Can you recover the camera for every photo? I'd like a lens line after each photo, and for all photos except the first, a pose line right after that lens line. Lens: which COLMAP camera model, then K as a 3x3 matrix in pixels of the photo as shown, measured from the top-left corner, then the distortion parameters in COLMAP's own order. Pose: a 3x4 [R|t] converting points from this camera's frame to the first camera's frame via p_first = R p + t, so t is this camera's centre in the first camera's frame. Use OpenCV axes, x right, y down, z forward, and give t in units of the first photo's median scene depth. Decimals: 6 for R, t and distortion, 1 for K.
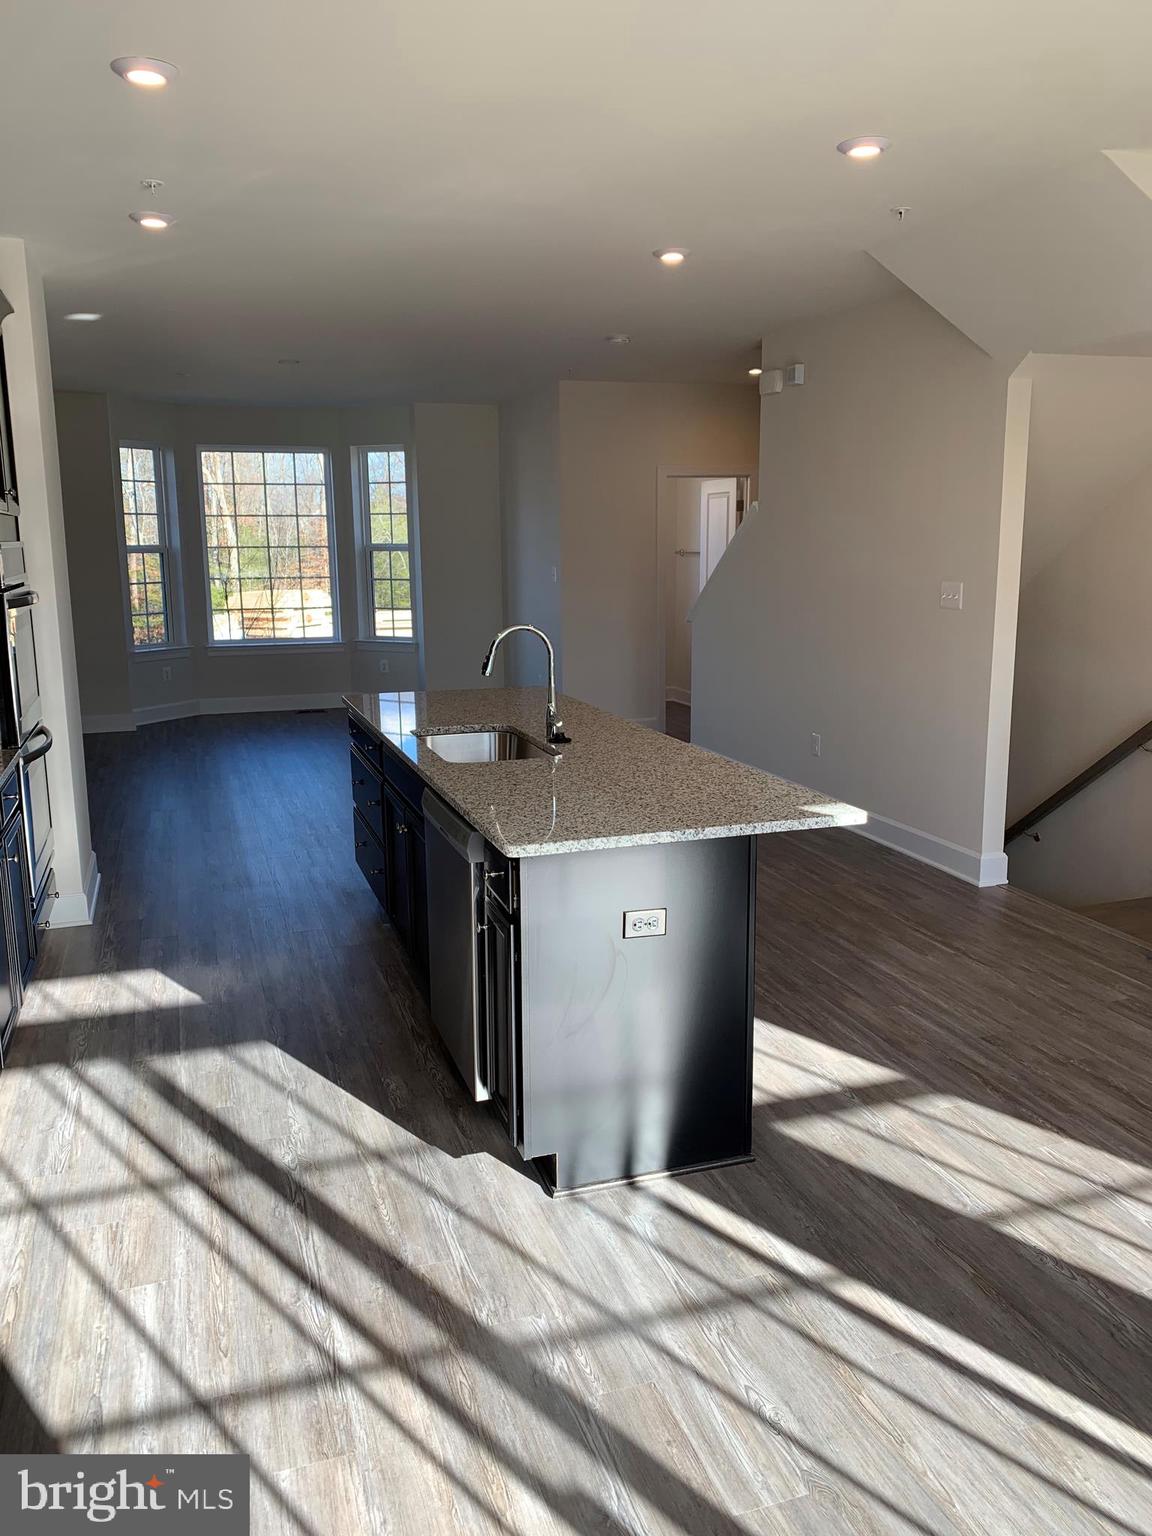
lens RADIAL K [[1150.6, 0, 576.0], [0, 1150.6, 768.0], [0, 0, 1]] dist [0.095857, -0.067474]
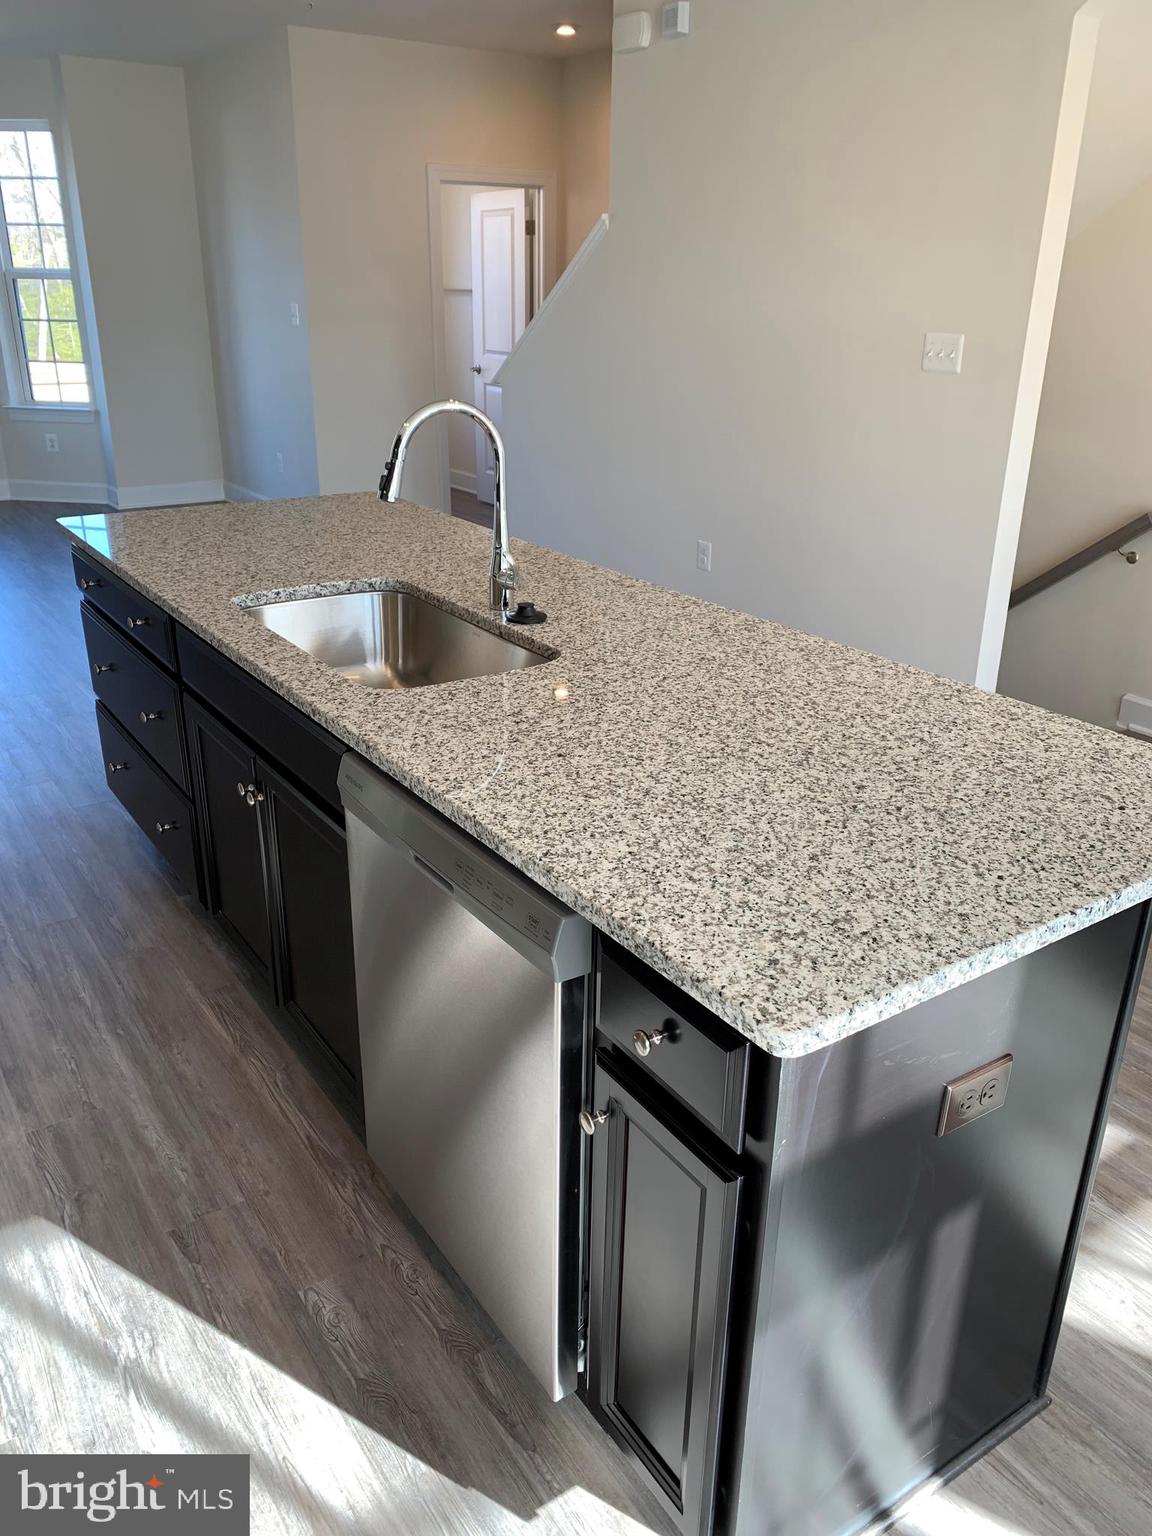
lens RADIAL K [[1178.4, 0, 576.0], [0, 1178.4, 768.0], [0, 0, 1]] dist [0.011033, 0.005203]
pose [[0.964152, -0.081283, 0.252593, -0.111519], [0.031288, 0.980111, 0.195966, -0.049548], [-0.263498, -0.181038, 0.947520, 0.339899]]
